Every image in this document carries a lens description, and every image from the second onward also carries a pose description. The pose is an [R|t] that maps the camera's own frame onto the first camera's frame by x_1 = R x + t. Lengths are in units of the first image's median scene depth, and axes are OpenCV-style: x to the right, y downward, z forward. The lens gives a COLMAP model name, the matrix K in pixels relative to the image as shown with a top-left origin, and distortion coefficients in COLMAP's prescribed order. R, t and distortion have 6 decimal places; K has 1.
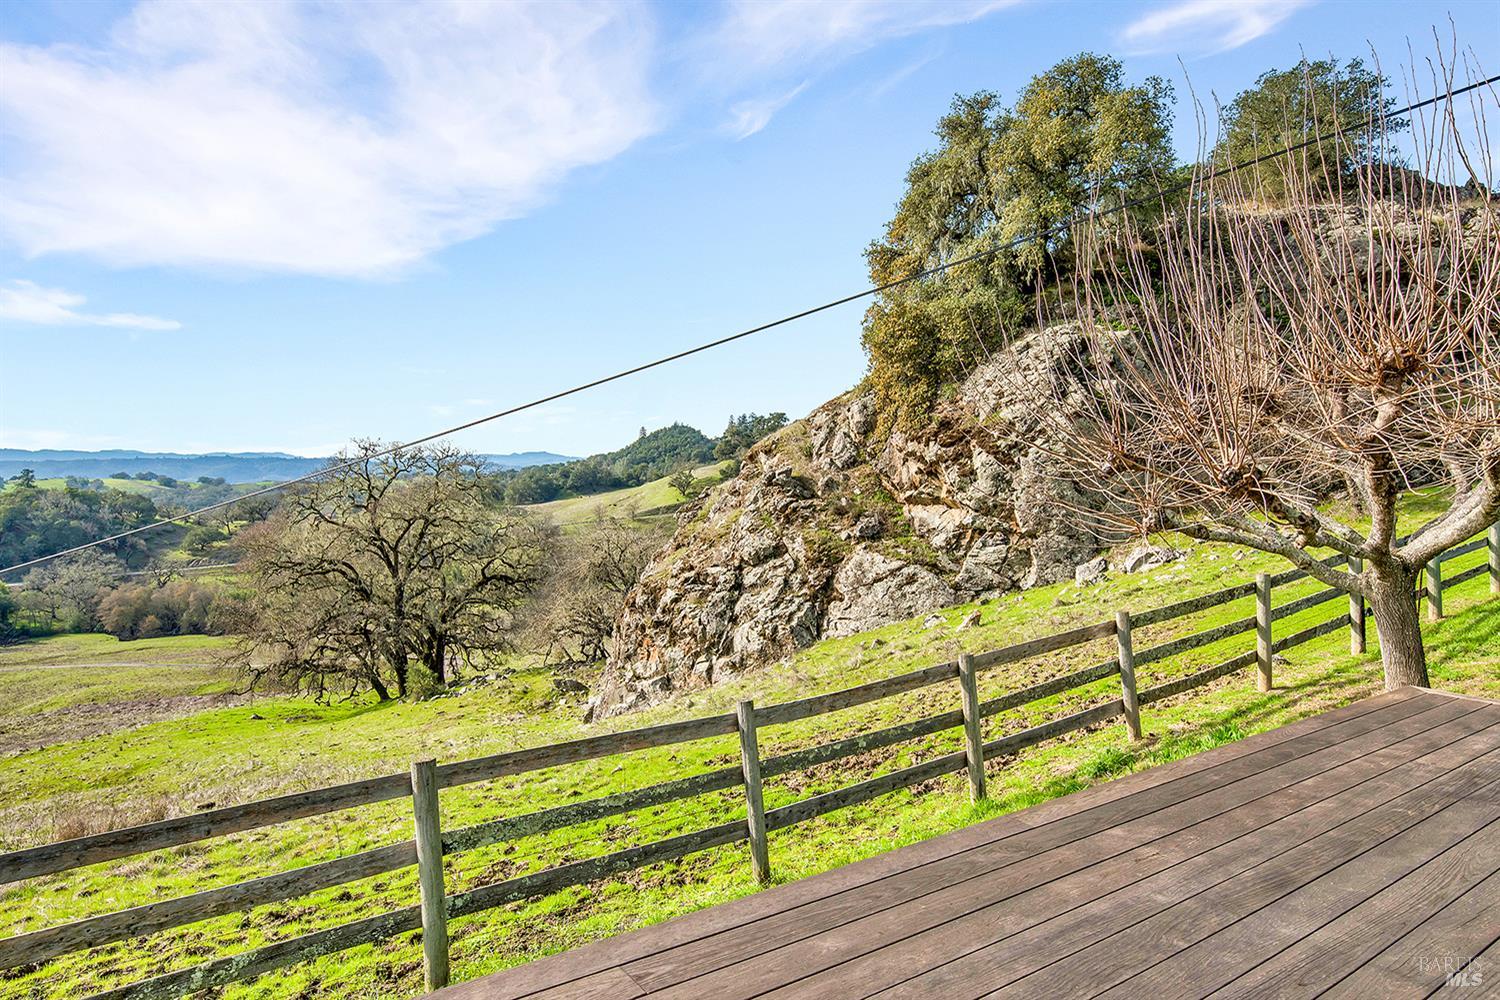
lens RADIAL K [[931.7, 0, 765.2], [0, 931.7, 509.8], [0, 0, 1]] dist [-0.008632, -0.000688]
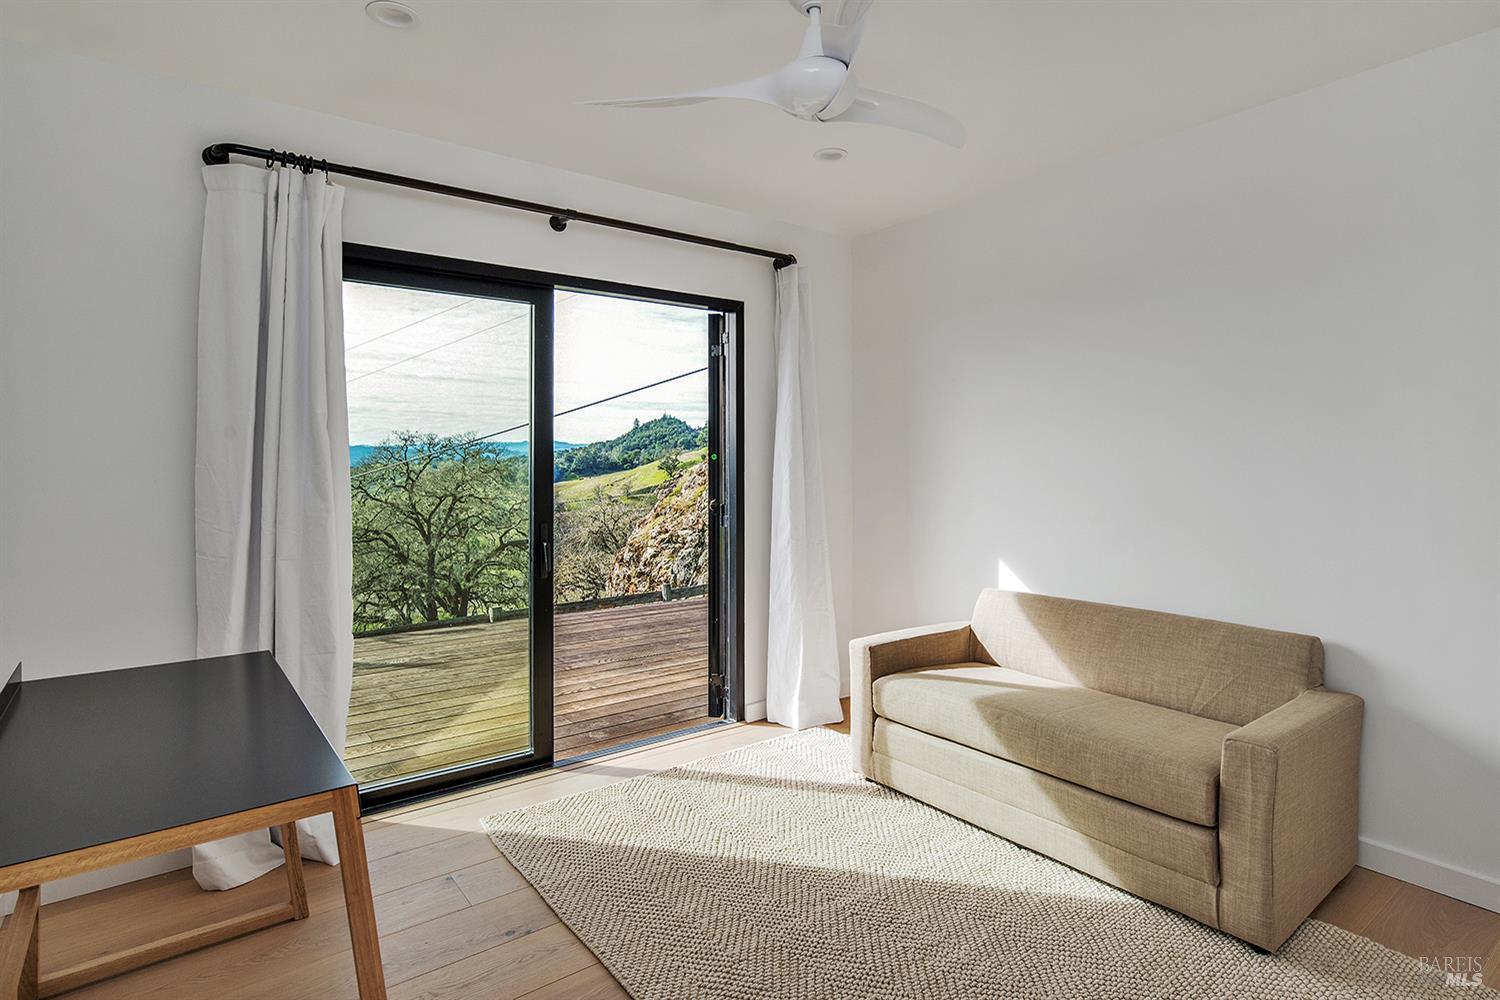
lens RADIAL K [[800.7, 0, 788.7], [0, 800.7, 446.5], [0, 0, 1]] dist [-0.004484, -0.000322]
pose [[0.998419, -0.002518, 0.056149, 0.028755], [0.005466, 0.998610, -0.052425, 0.003094], [-0.055939, 0.052649, 0.997045, -0.137421]]
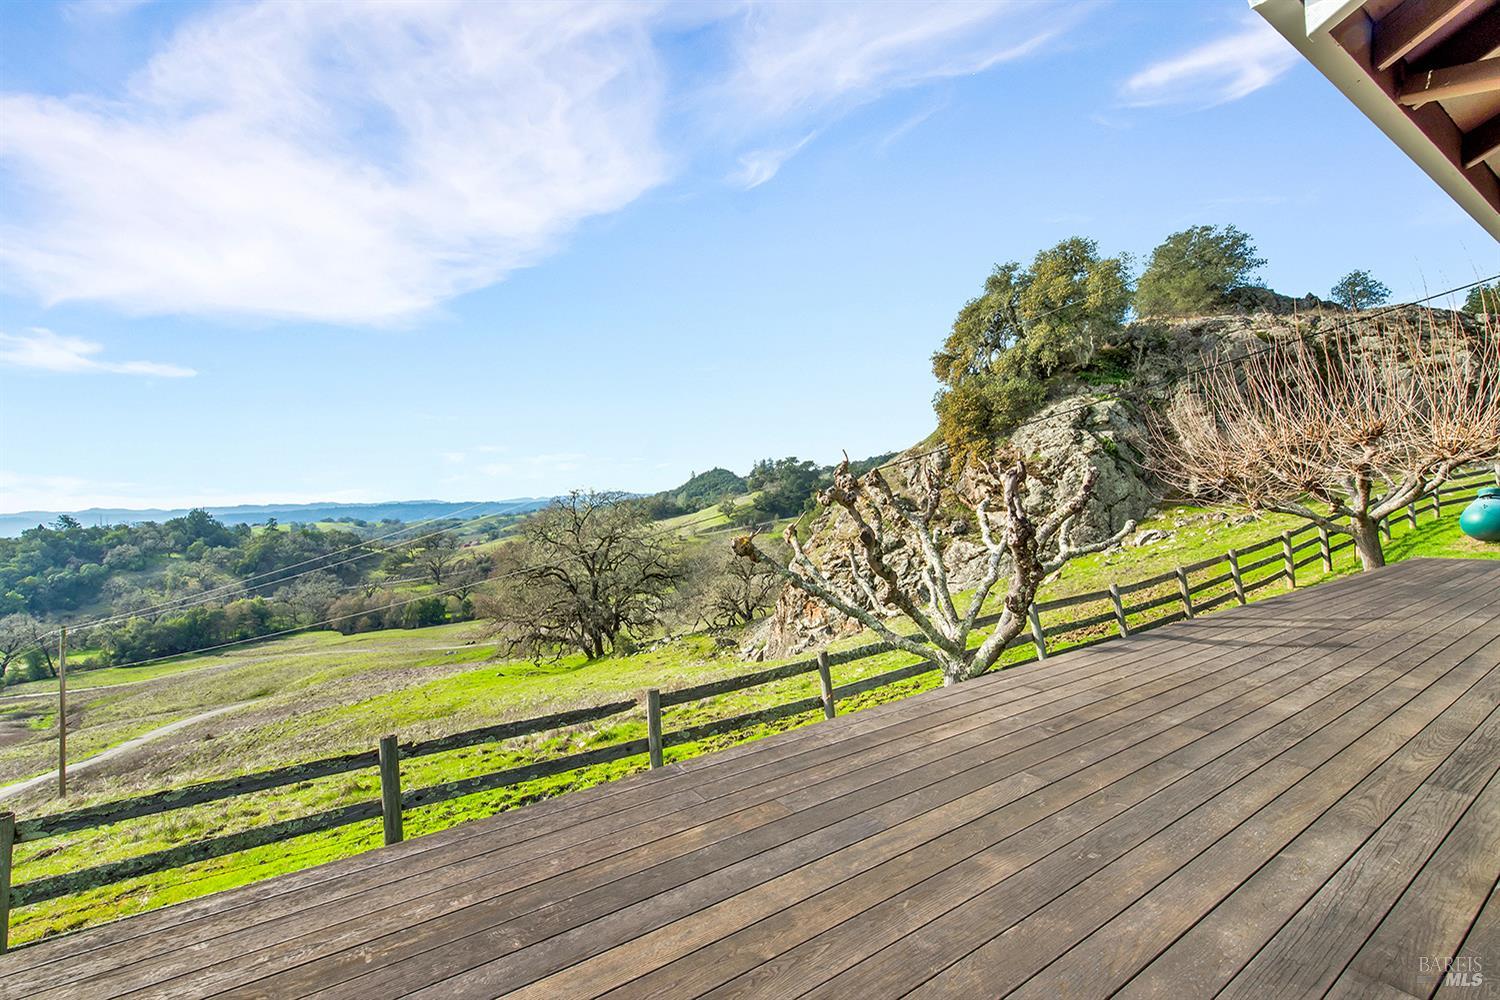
lens RADIAL K [[676.7, 0, 745.1], [0, 676.7, 487.0], [0, 0, 1]] dist [0.000003, -0.004365]
pose [[0.998870, -0.041399, -0.023339, -0.197669], [0.039926, 0.997375, -0.060406, 0.004782], [0.025779, 0.059406, 0.997901, -0.166916]]
